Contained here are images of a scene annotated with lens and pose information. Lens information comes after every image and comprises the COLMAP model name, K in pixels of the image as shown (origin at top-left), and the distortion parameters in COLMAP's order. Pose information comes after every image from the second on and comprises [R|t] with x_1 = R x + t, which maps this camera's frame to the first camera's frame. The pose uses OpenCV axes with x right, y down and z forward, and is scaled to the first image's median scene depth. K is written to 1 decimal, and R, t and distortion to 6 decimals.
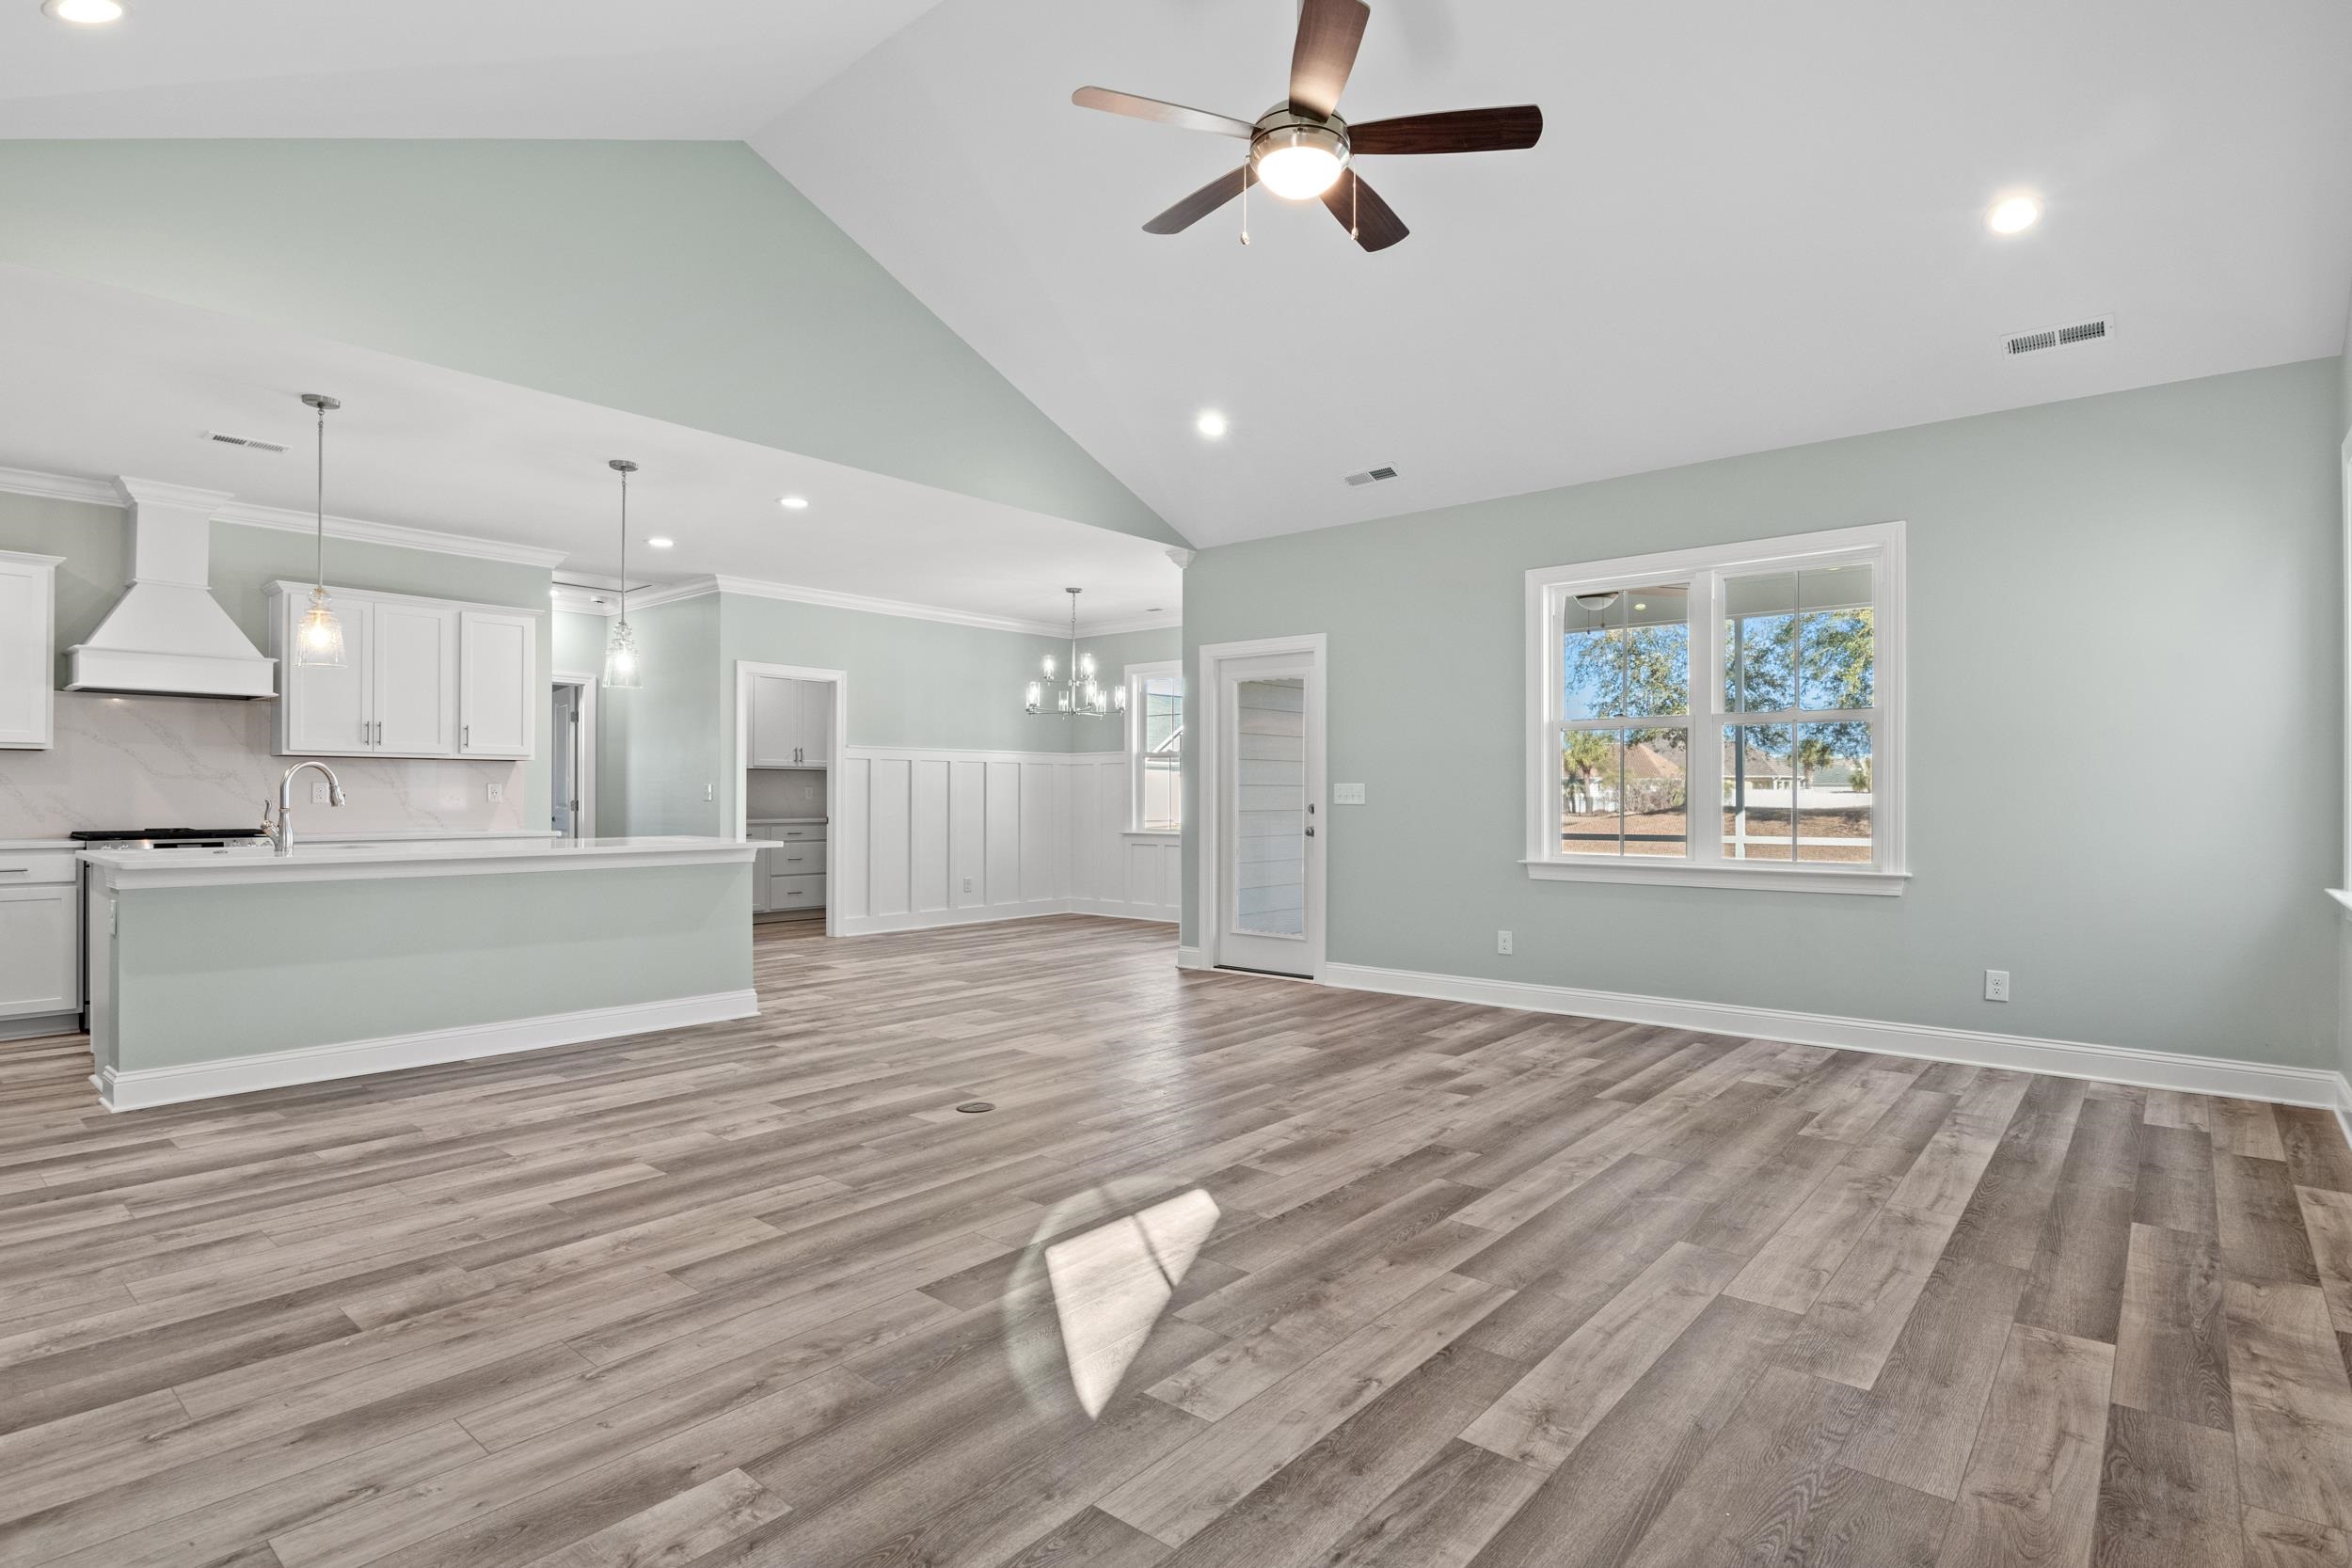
lens RADIAL K [[1201.0, 0, 1180.1], [0, 1201.0, 787.7], [0, 0, 1]] dist [0.000698, 0.000113]
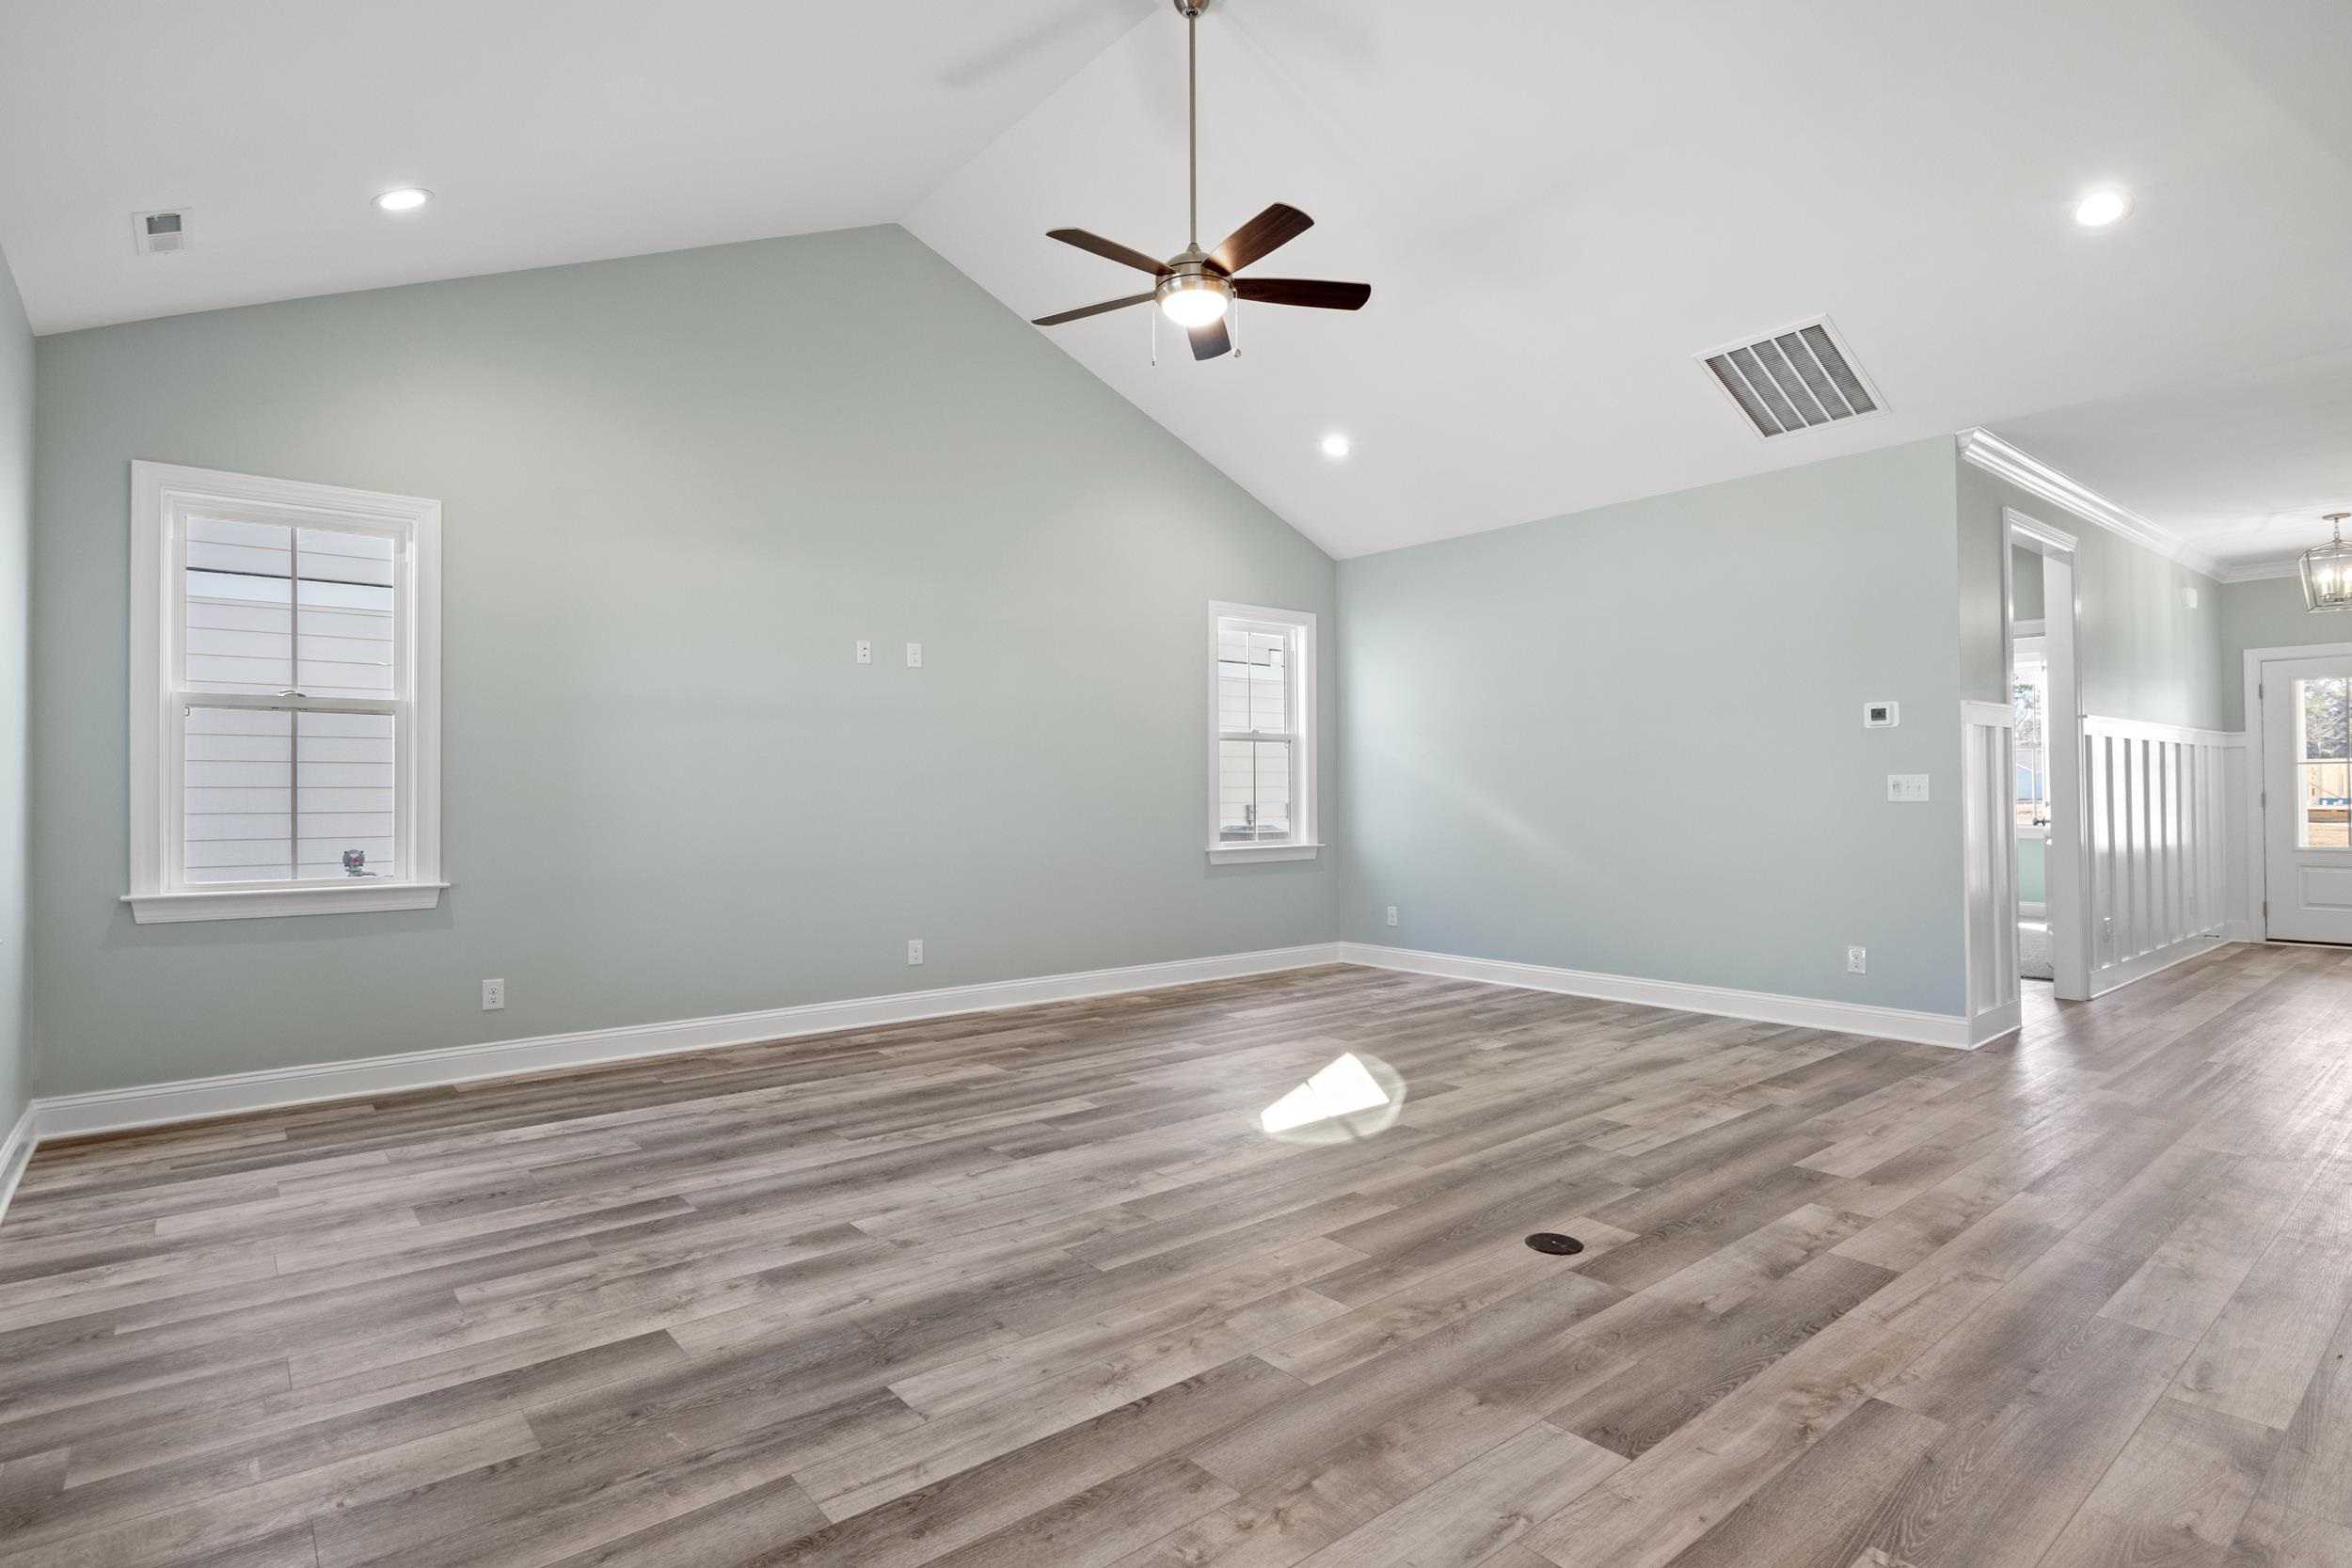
lens RADIAL K [[1201.0, 0, 1174.6], [0, 1201.0, 784.6], [0, 0, 1]] dist [0.000698, 0.000113]
pose [[-0.984359, 0.008971, 0.175945, -0.088439], [0.006376, 0.999863, -0.015306, 0.011642], [-0.176058, -0.013945, -0.984281, 1.956830]]
